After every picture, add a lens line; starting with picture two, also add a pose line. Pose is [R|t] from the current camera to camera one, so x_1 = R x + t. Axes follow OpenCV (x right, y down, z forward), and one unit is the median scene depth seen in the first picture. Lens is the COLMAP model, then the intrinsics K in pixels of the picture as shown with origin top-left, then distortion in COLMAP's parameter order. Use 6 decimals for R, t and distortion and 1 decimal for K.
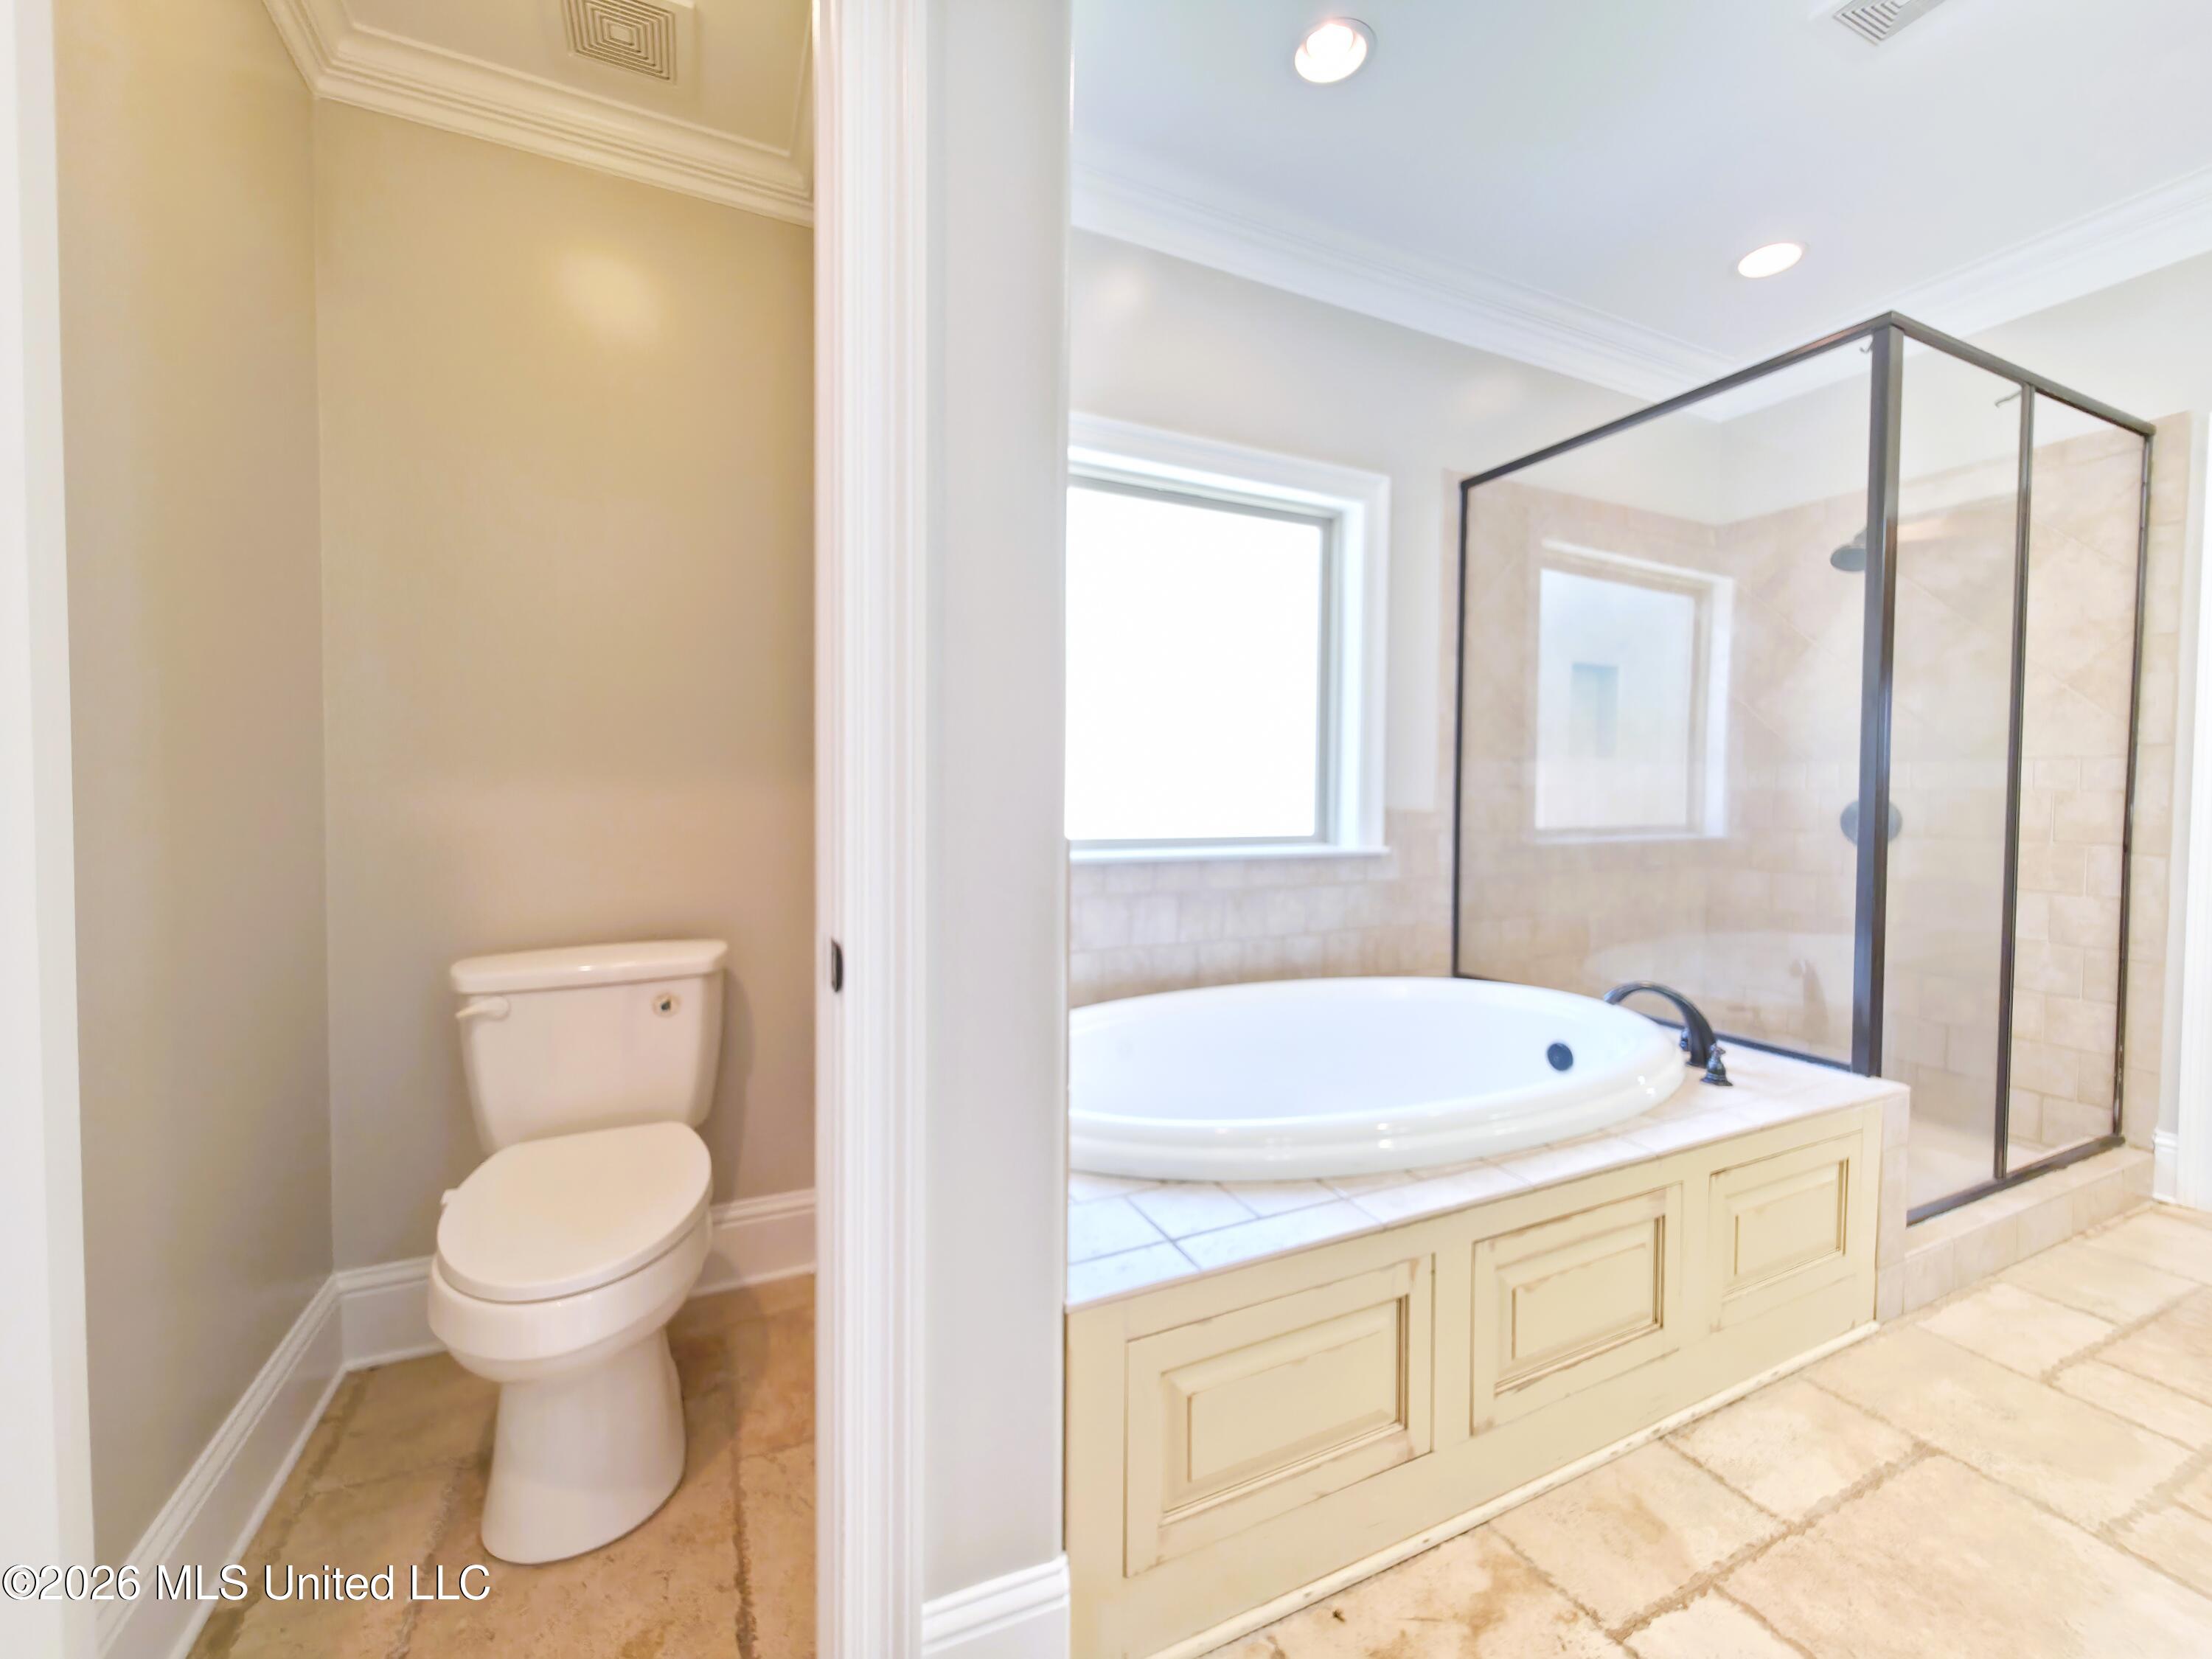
lens RADIAL K [[885.2, 0, 1114.8], [0, 885.2, 816.9], [0, 0, 1]] dist [0.001843, -0.000002]
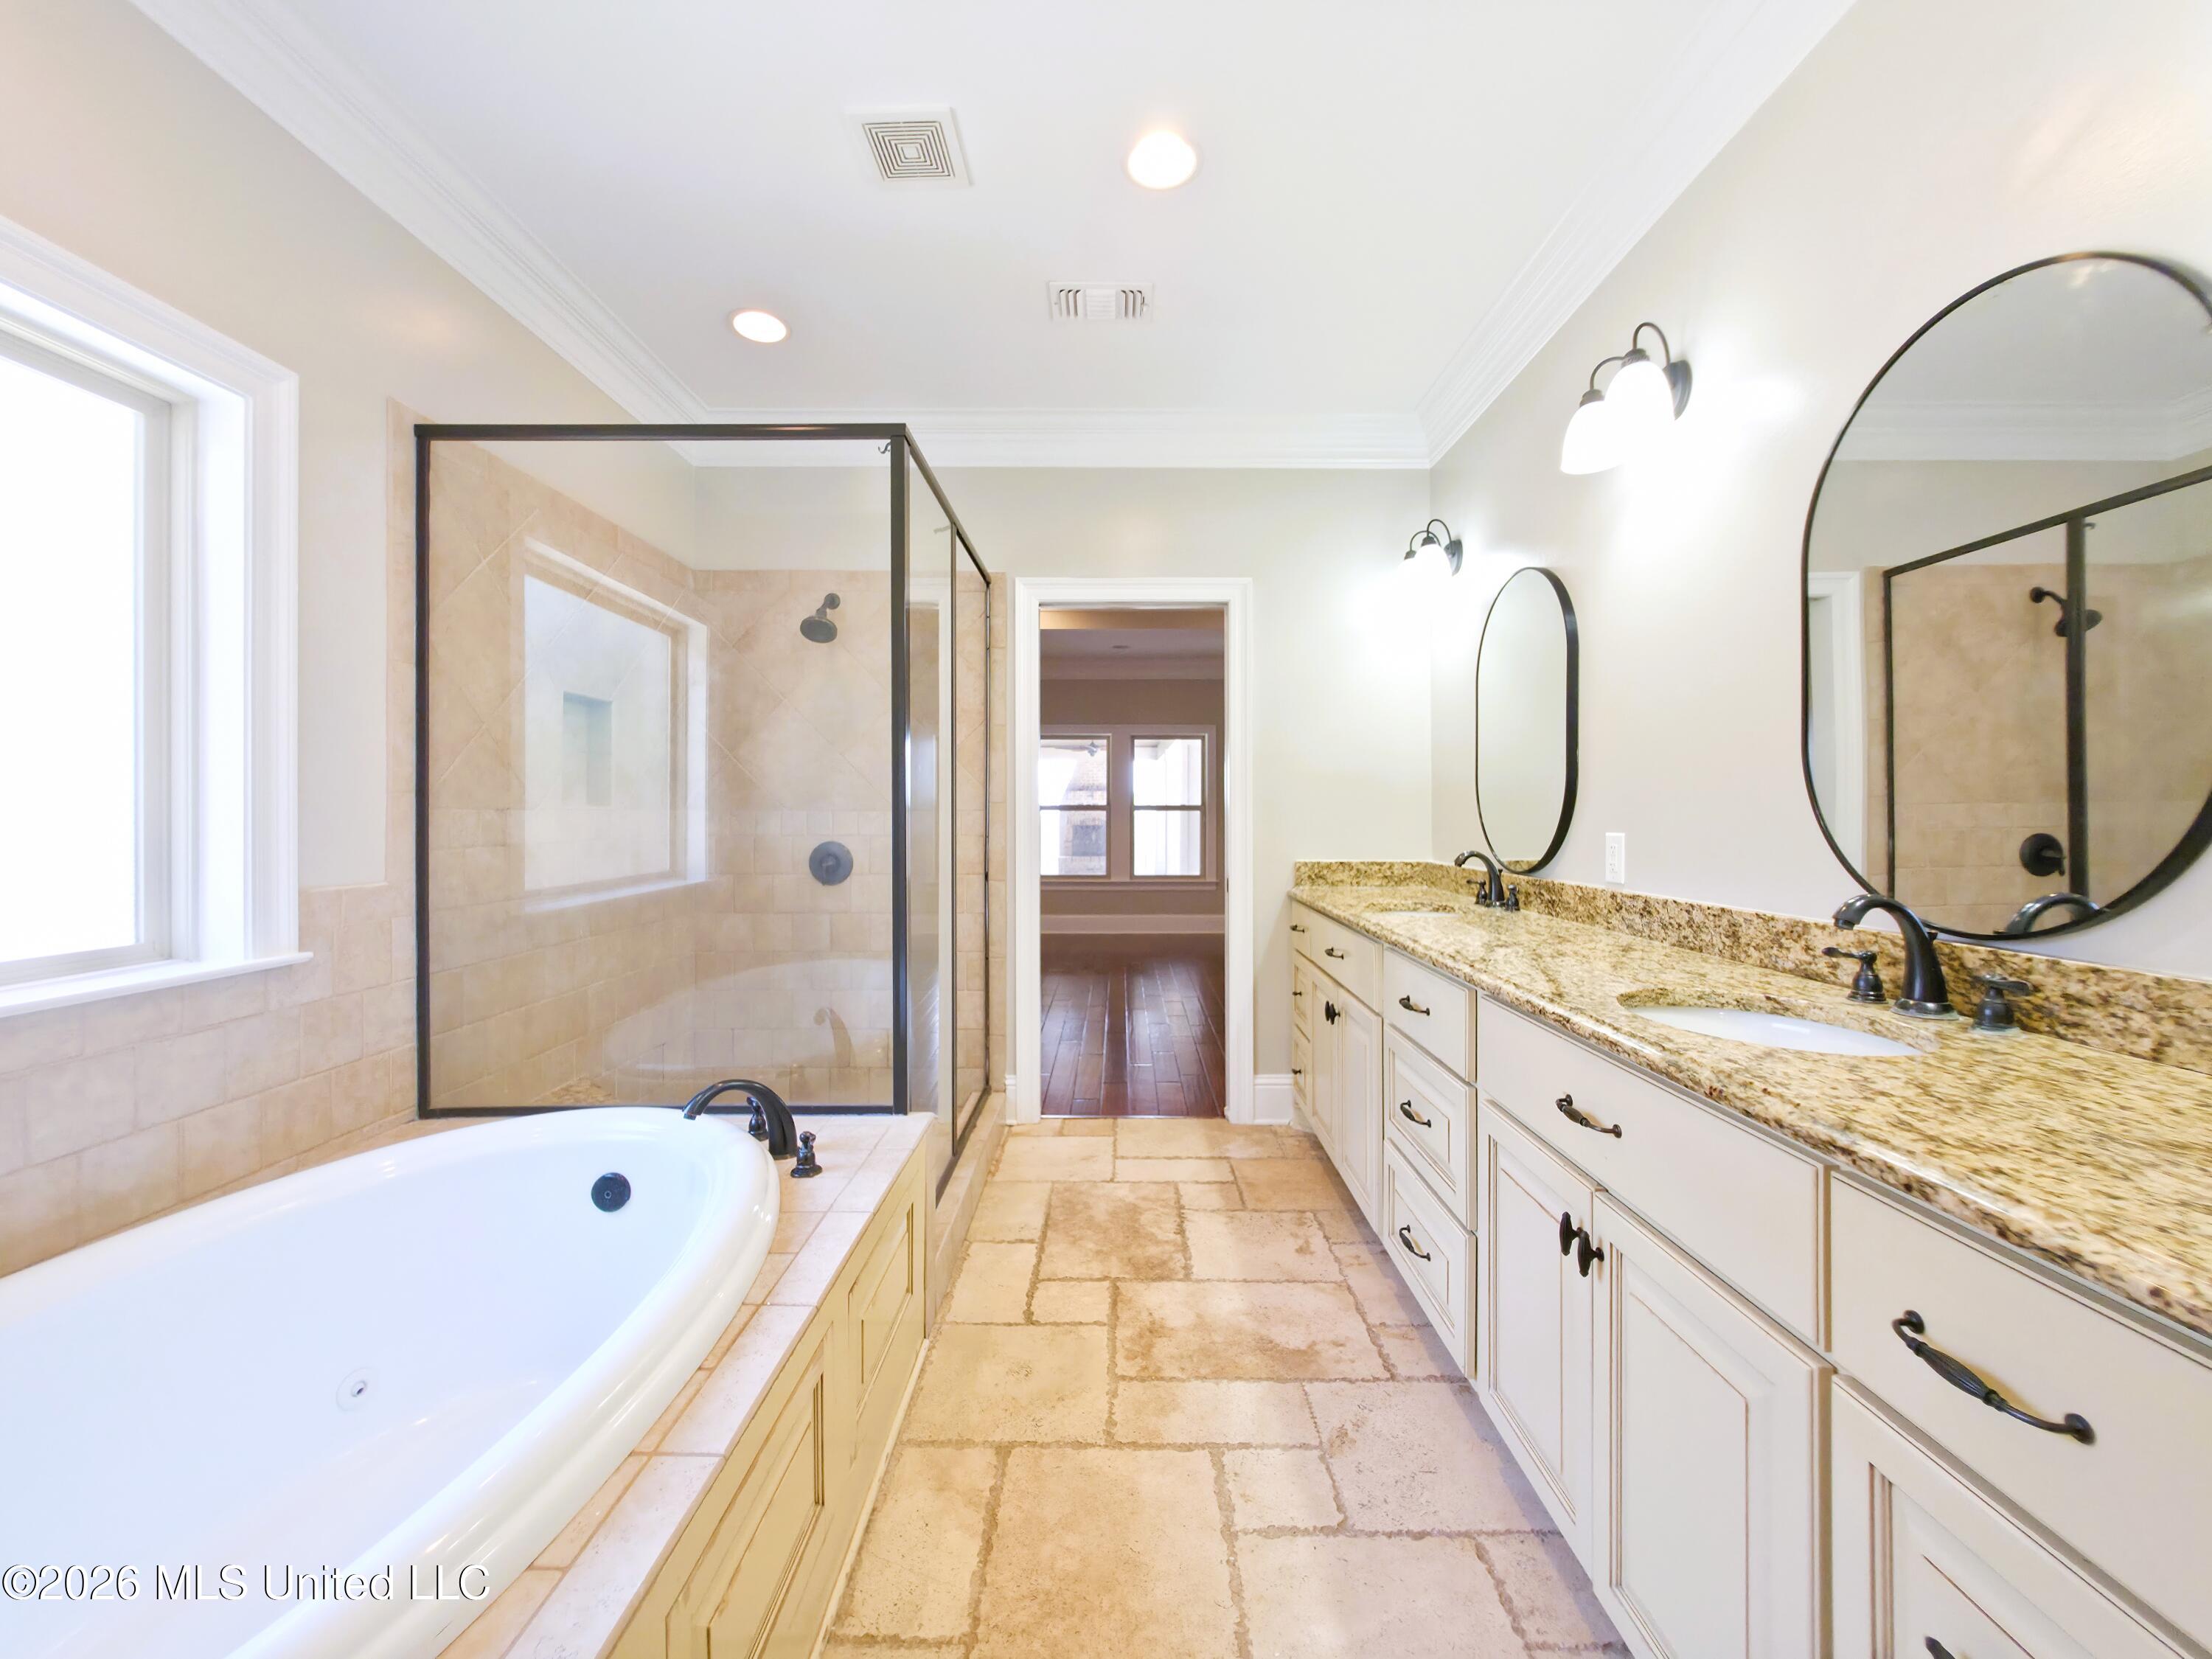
lens RADIAL K [[885.2, 0, 1113.6], [0, 885.2, 818.7], [0, 0, 1]] dist [0.001843, -0.000002]
pose [[0.438446, -0.012229, 0.898674, -0.012053], [0.031427, 0.999505, -0.001732, -0.042460], [-0.898208, 0.029002, 0.438613, 0.191504]]
